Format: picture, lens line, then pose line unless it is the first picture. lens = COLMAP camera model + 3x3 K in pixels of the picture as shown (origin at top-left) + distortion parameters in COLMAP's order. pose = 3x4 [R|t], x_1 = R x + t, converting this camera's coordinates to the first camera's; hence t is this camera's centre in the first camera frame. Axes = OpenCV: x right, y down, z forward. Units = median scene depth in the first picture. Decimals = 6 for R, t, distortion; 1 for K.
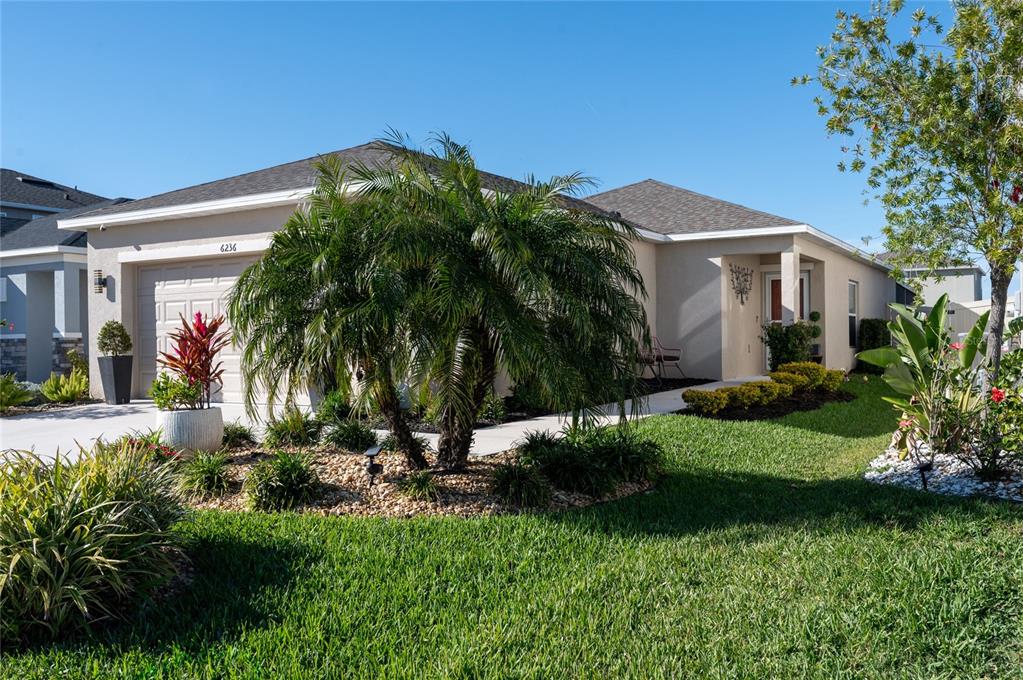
lens RADIAL K [[887.7, 0, 510.5], [0, 887.7, 342.0], [0, 0, 1]] dist [0.038518, 0.002787]
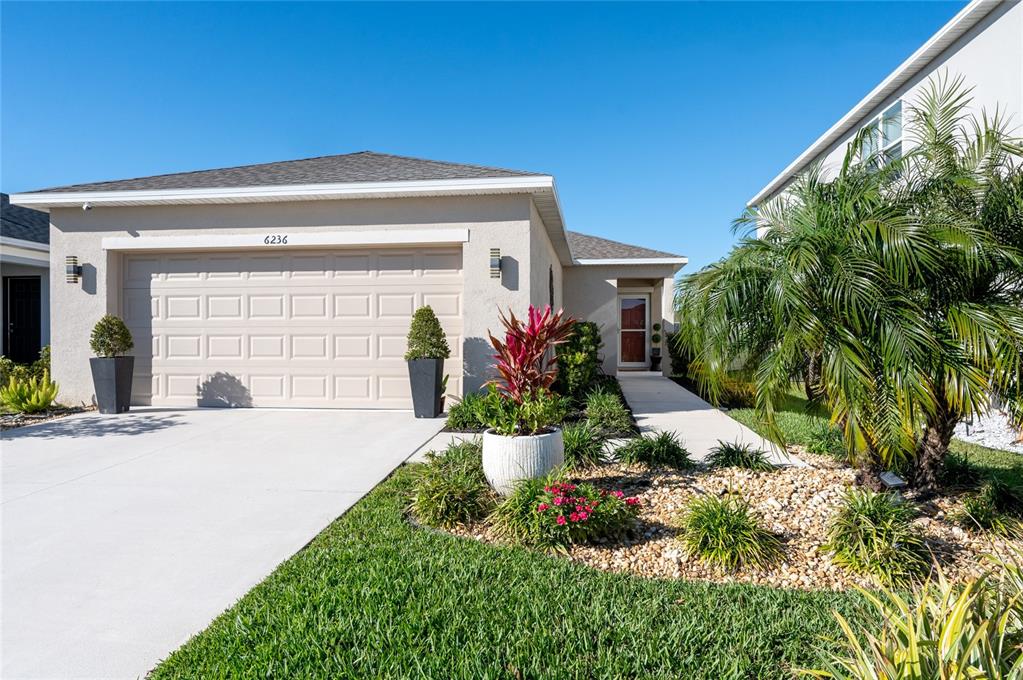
lens RADIAL K [[645.0, 0, 517.8], [0, 645.0, 342.8], [0, 0, 1]] dist [0.007259, -0.000260]
pose [[0.913504, 0.011056, 0.406679, -0.325665], [-0.010903, 0.999937, -0.002693, -0.000515], [-0.406683, -0.001974, 0.913567, 0.264713]]
